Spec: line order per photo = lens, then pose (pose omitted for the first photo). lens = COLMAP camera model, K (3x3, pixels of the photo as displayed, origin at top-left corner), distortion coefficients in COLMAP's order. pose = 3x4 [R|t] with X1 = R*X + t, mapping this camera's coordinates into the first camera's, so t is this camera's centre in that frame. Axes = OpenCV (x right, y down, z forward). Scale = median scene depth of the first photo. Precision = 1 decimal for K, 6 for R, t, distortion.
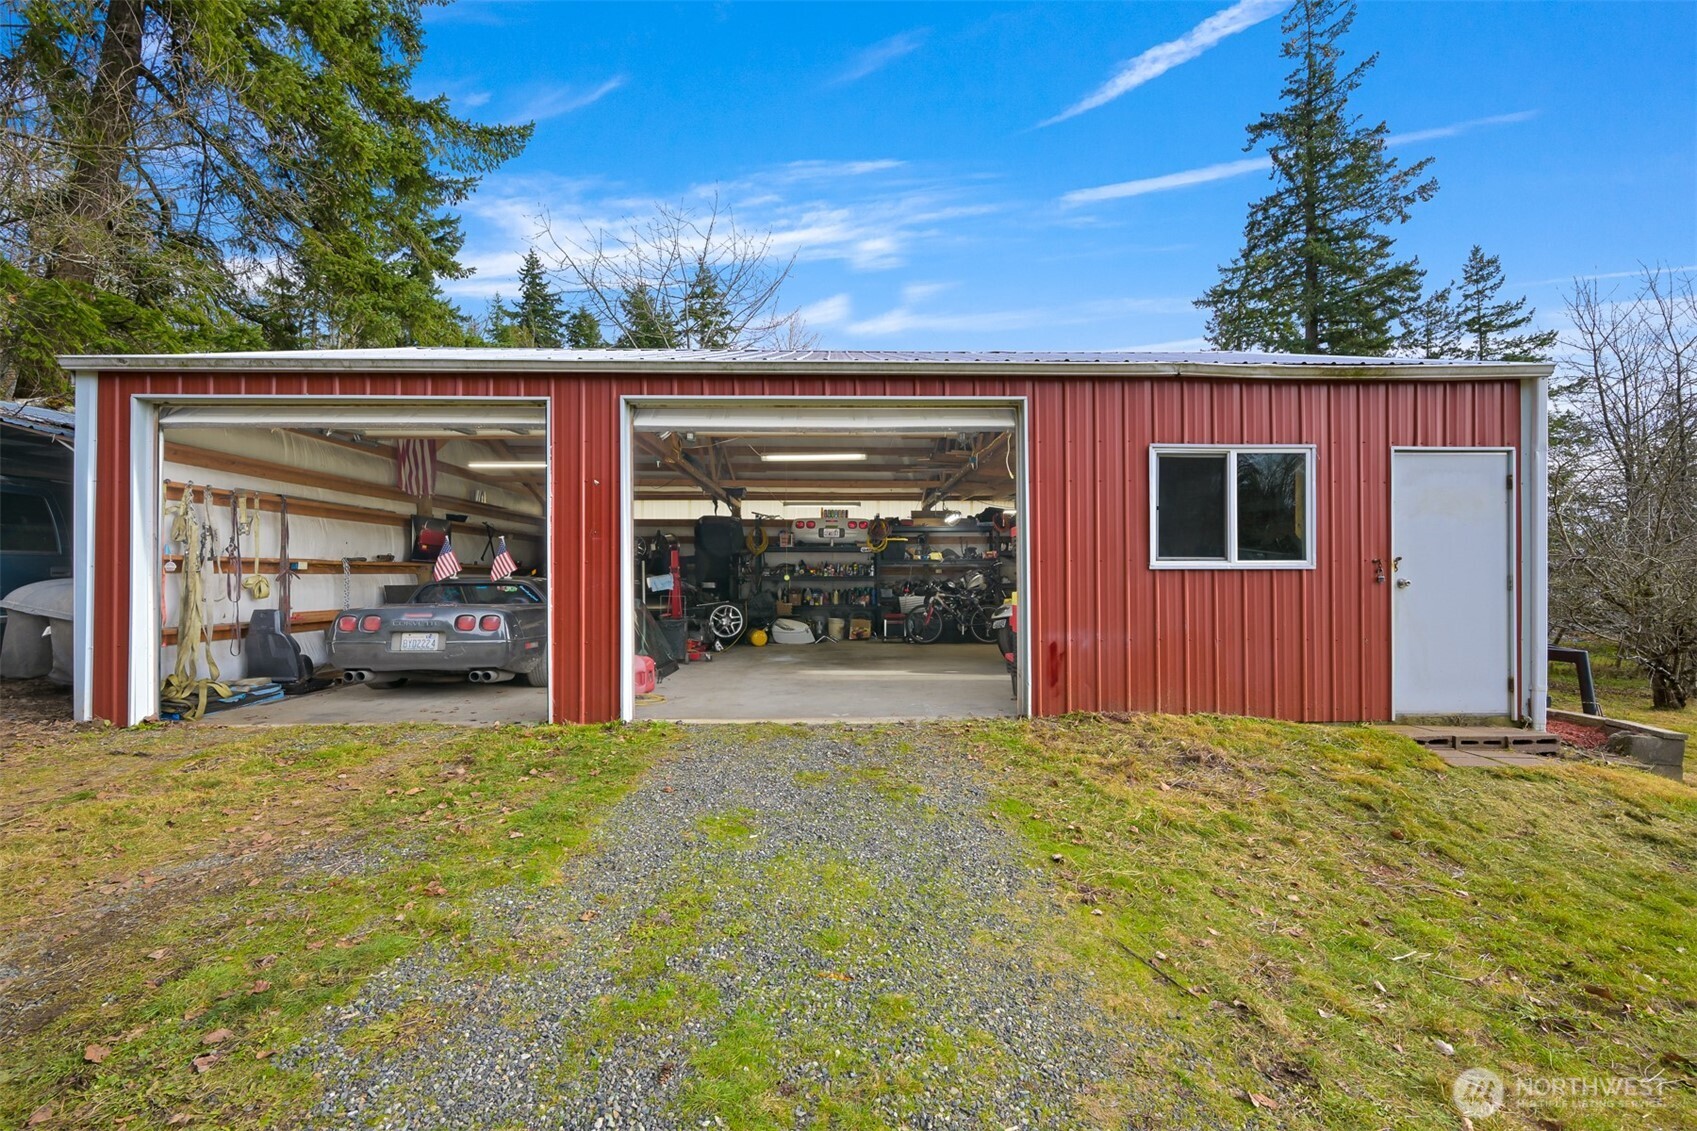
lens RADIAL K [[733.1, 0, 848.9], [0, 733.1, 569.9], [0, 0, 1]] dist [-0.002143, -0.000237]
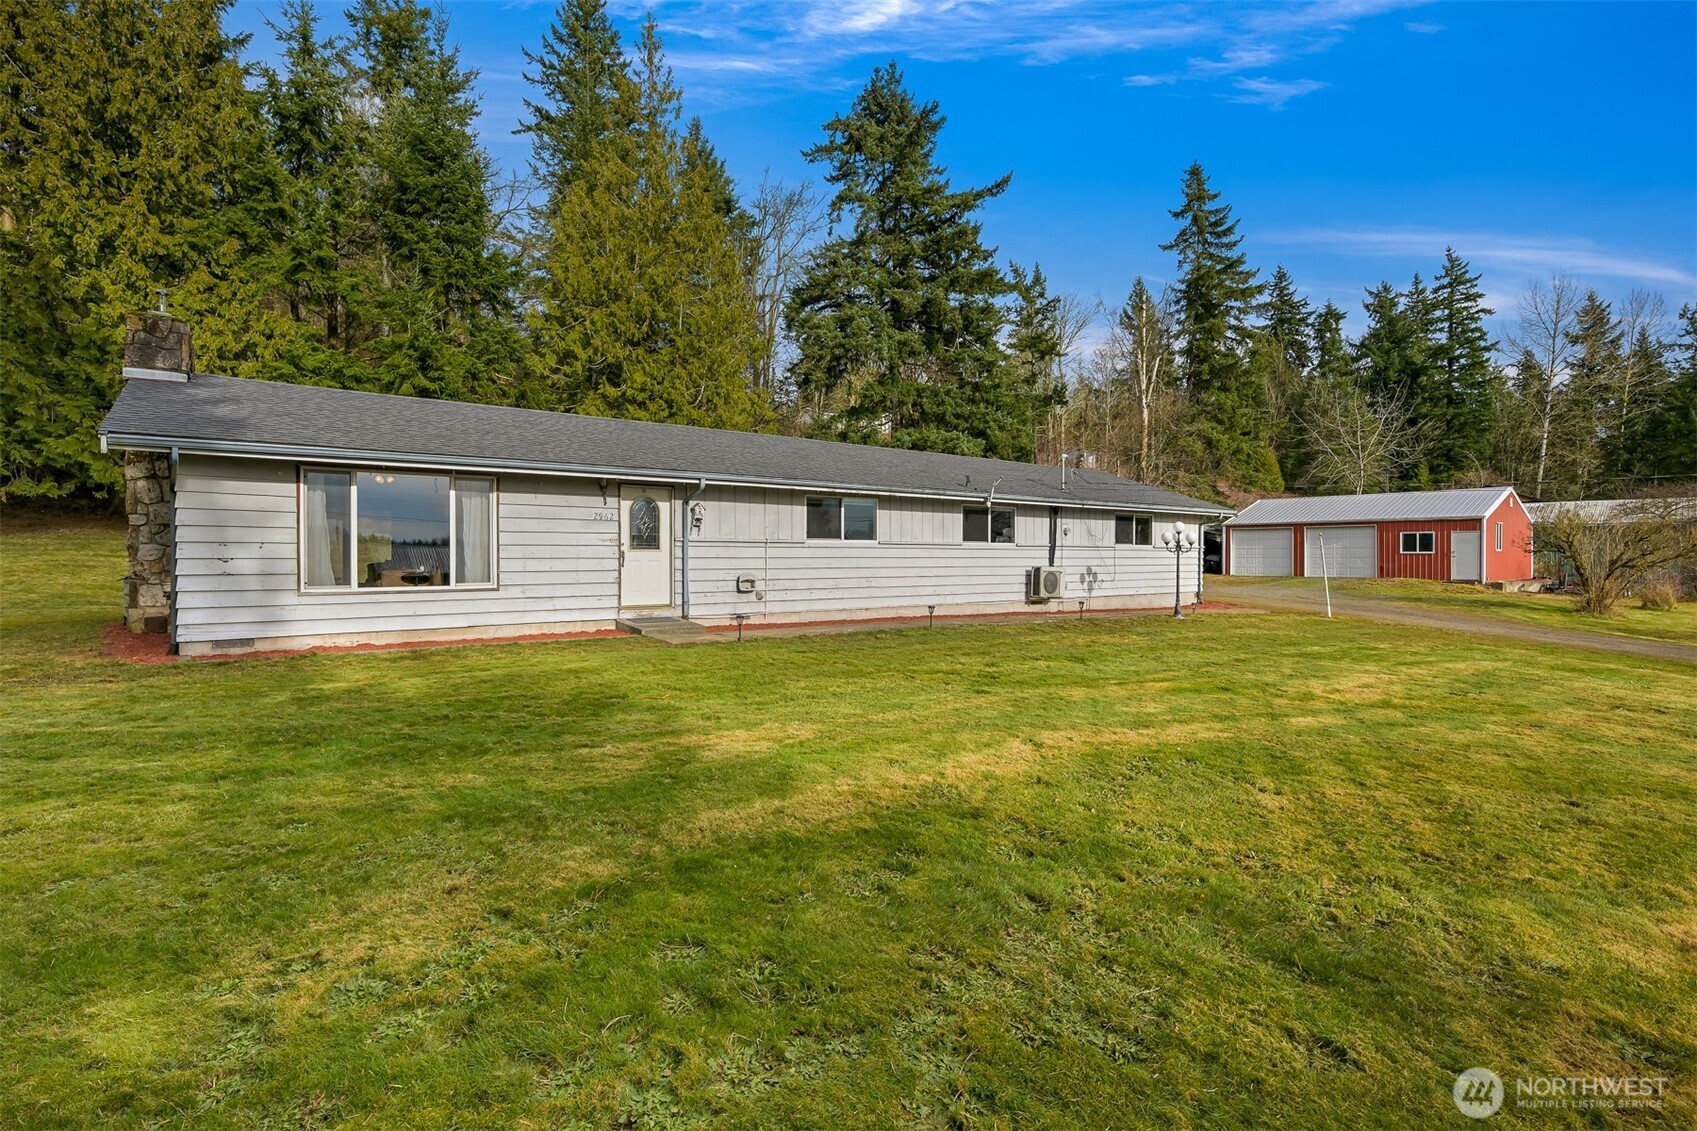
lens RADIAL K [[758.6, 0, 852.2], [0, 758.6, 560.0], [0, 0, 1]] dist [-0.004222, 0.000341]
pose [[0.606062, 0.007078, -0.795386, 0.194489], [0.009178, 0.999832, 0.015890, -0.006340], [0.795365, -0.016930, 0.605895, -0.464961]]
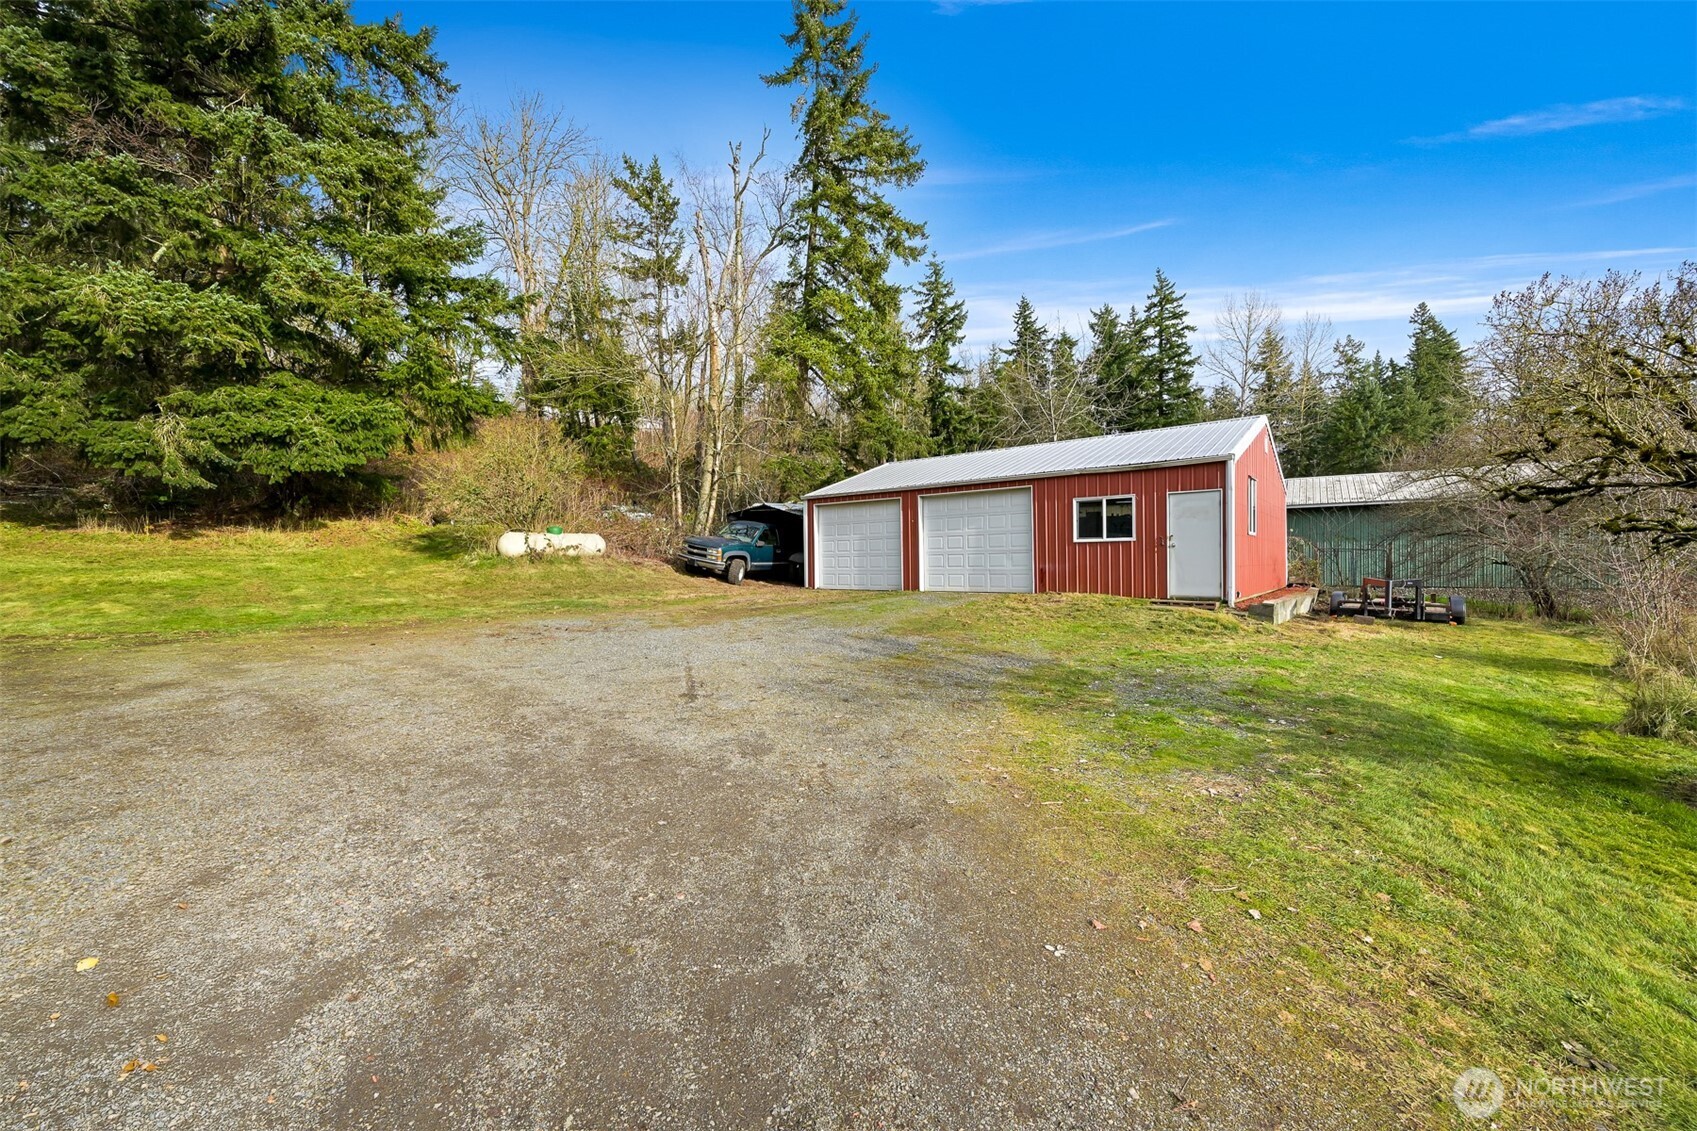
lens RADIAL K [[648.1, 0, 837.5], [0, 648.1, 561.8], [0, 0, 1]] dist [0.001132, -0.000006]
pose [[0.754652, -0.003944, -0.656113, 0.104252], [0.016399, 0.999783, 0.012852, 0.002141], [0.655920, -0.020459, 0.754553, -0.115652]]
